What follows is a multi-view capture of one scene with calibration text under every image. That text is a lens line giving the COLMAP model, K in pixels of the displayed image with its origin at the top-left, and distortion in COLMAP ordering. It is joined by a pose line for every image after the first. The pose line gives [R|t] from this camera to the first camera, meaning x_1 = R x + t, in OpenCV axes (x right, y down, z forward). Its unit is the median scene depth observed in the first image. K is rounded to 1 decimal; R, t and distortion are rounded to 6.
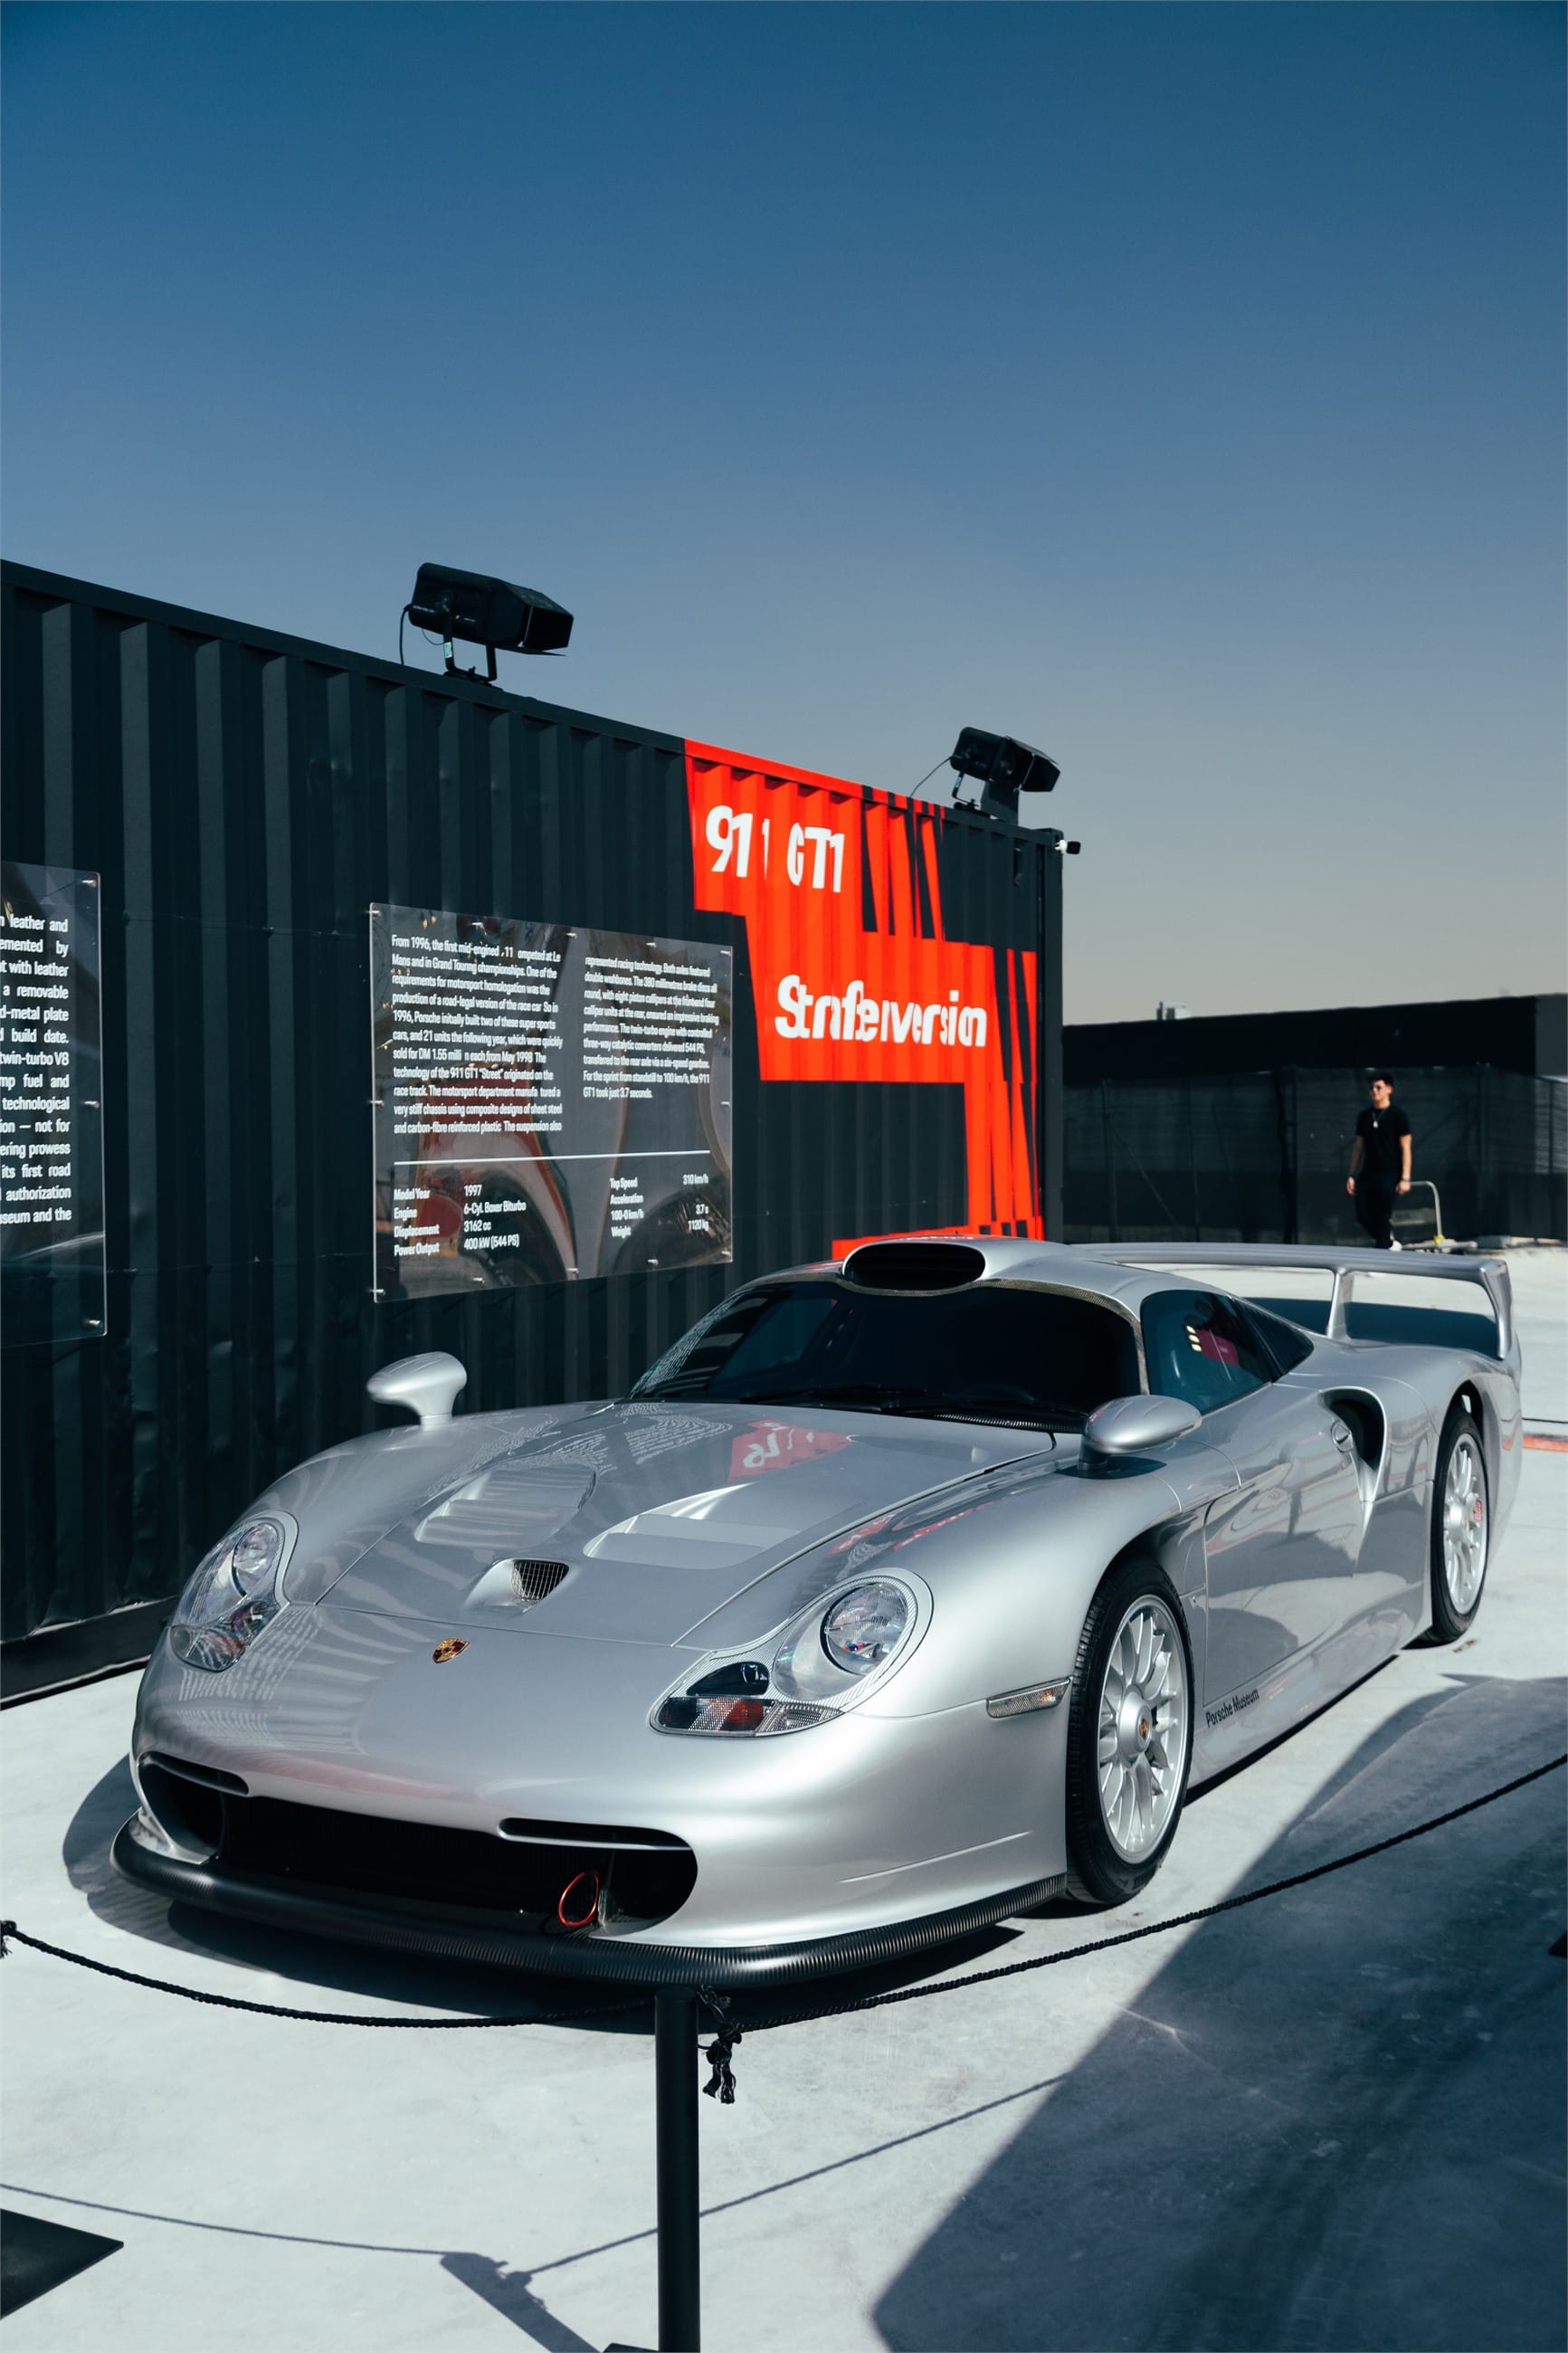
lens RADIAL K [[2117.2, 0, 784.1], [0, 2117.2, 1168.7], [0, 0, 1]] dist [0.010989, -0.004620]
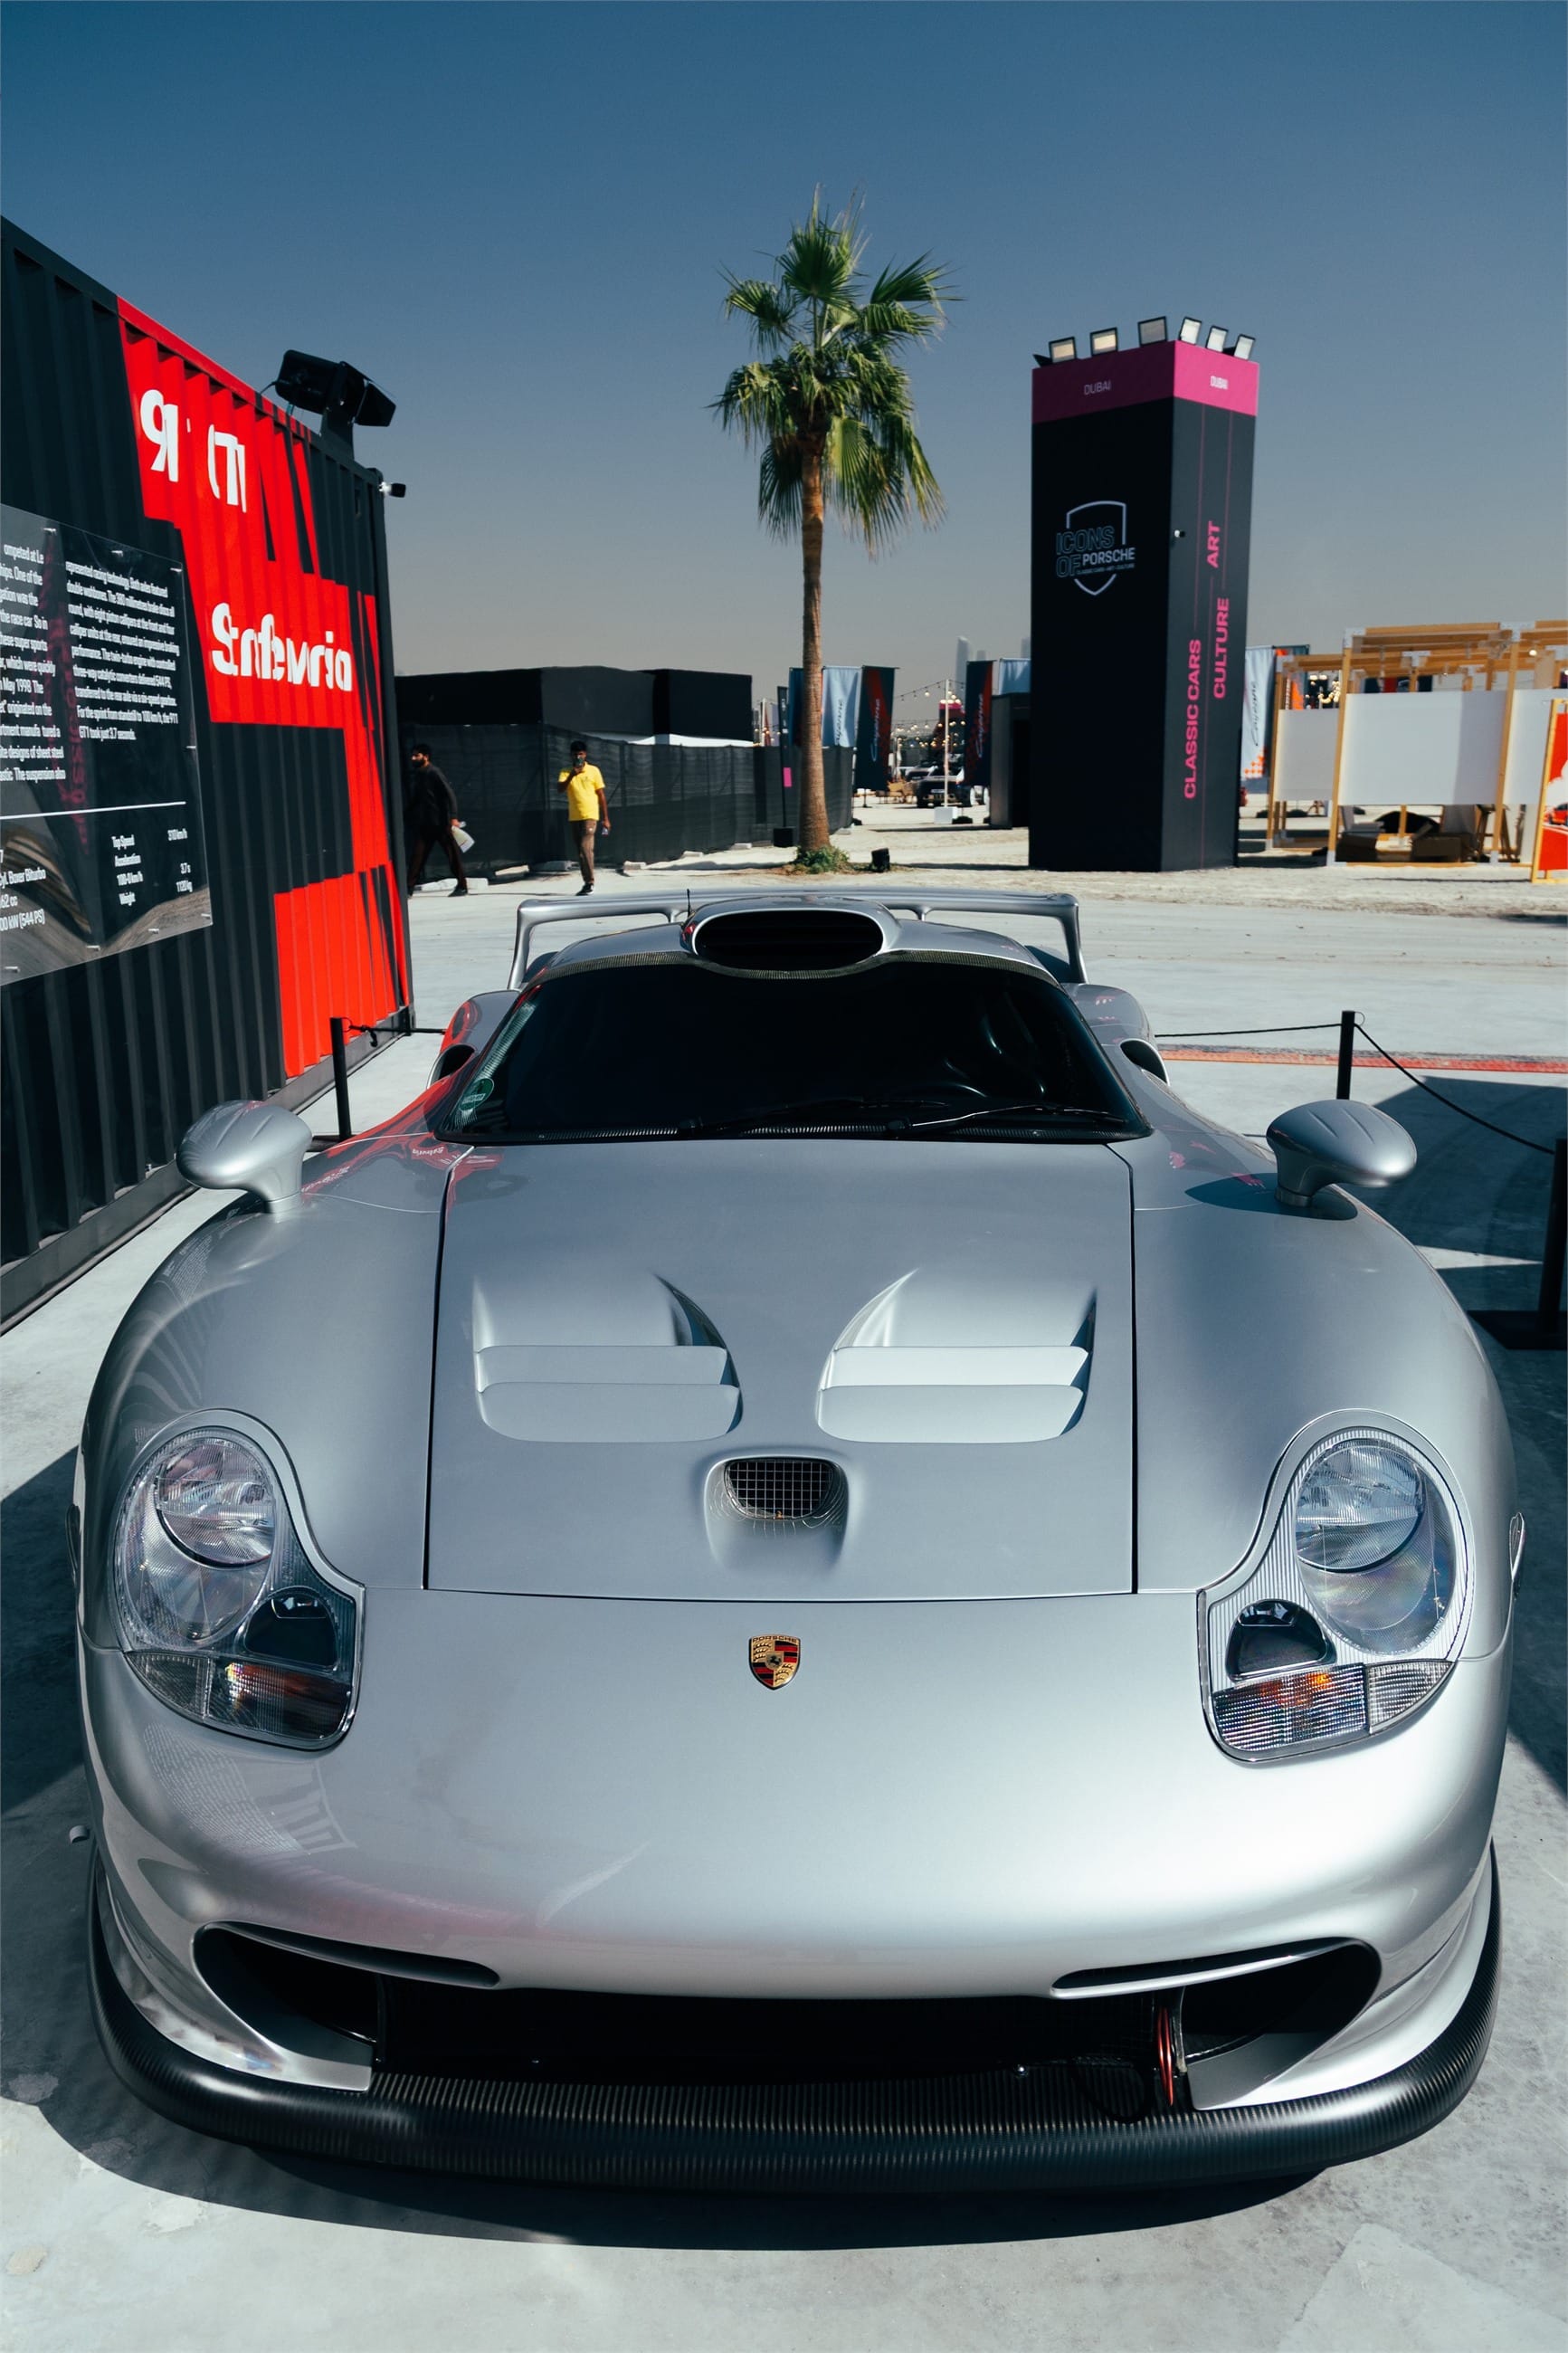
lens RADIAL K [[1738.3, 0, 785.0], [0, 1738.3, 1184.7], [0, 0, 1]] dist [0.005914, 0.008038]
pose [[0.907476, -0.104887, 0.406800, -0.122158], [0.016968, 0.976692, 0.213973, -0.003424], [-0.419761, -0.187273, 0.888104, 0.209054]]
